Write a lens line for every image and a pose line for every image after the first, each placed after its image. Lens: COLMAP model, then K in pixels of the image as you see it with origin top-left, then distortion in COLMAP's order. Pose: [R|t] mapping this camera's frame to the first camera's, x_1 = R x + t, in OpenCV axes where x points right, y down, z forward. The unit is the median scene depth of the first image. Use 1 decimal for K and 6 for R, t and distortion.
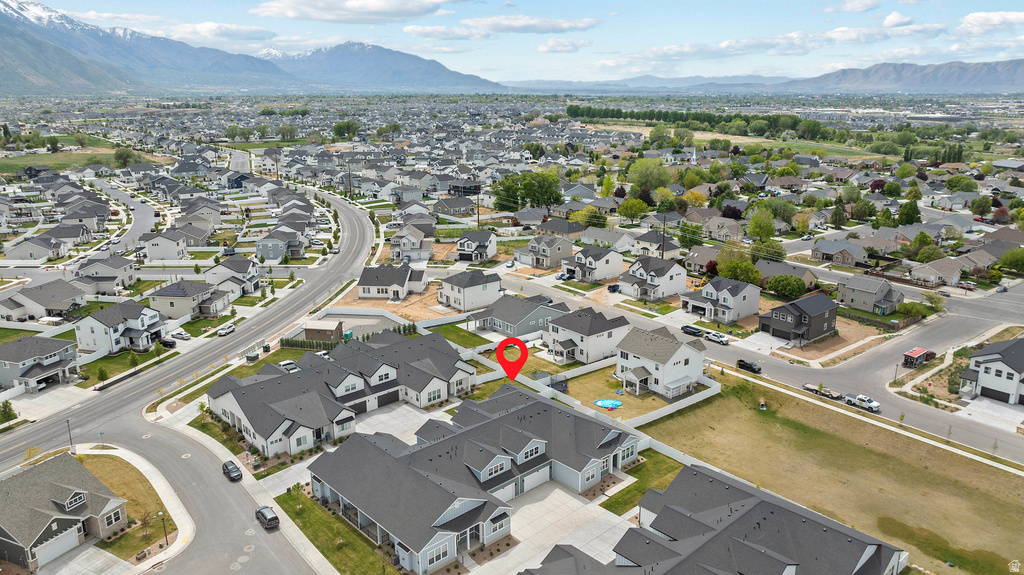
lens RADIAL K [[721.6, 0, 513.4], [0, 721.6, 287.3], [0, 0, 1]] dist [-0.030021, 0.032653]
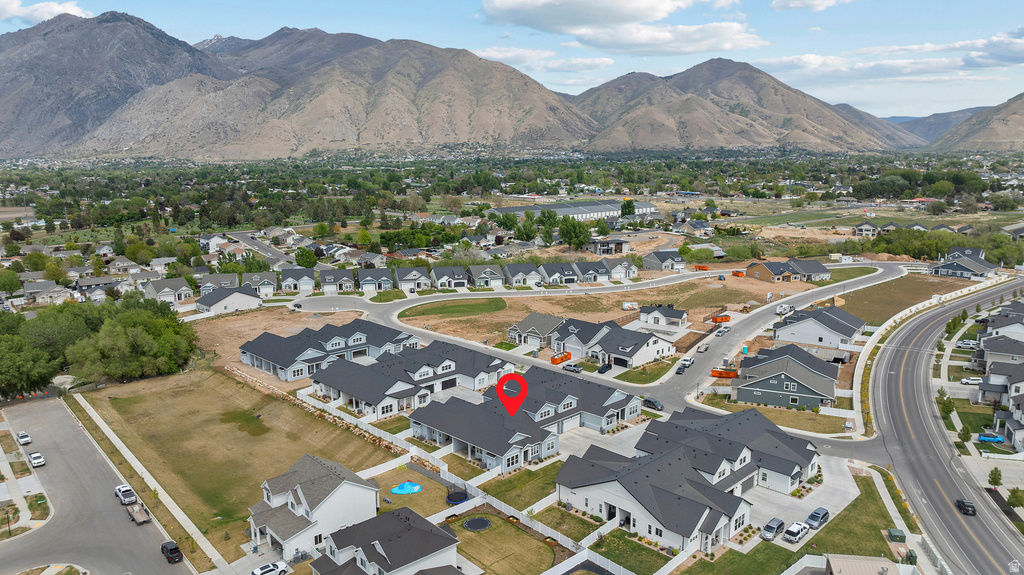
lens RADIAL K [[721.6, 0, 514.2], [0, 721.6, 288.2], [0, 0, 1]] dist [-0.030021, 0.032653]
pose [[-0.999229, 0.013572, -0.036846, 0.018145], [-0.004058, 0.897645, 0.440700, -0.338443], [0.039056, 0.440509, -0.896898, 1.226145]]
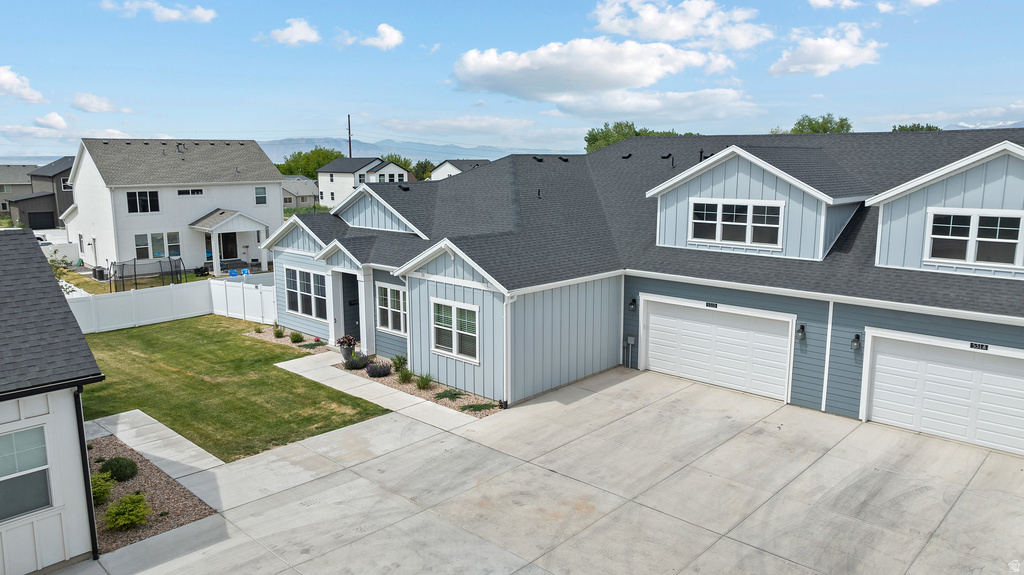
lens RADIAL K [[721.6, 0, 513.2], [0, 721.6, 286.8], [0, 0, 1]] dist [-0.030021, 0.032653]
pose [[-0.065942, -0.167741, 0.983623, -0.153213], [0.268097, 0.946543, 0.179391, 0.091221], [-0.961133, 0.275535, -0.017446, 0.648450]]
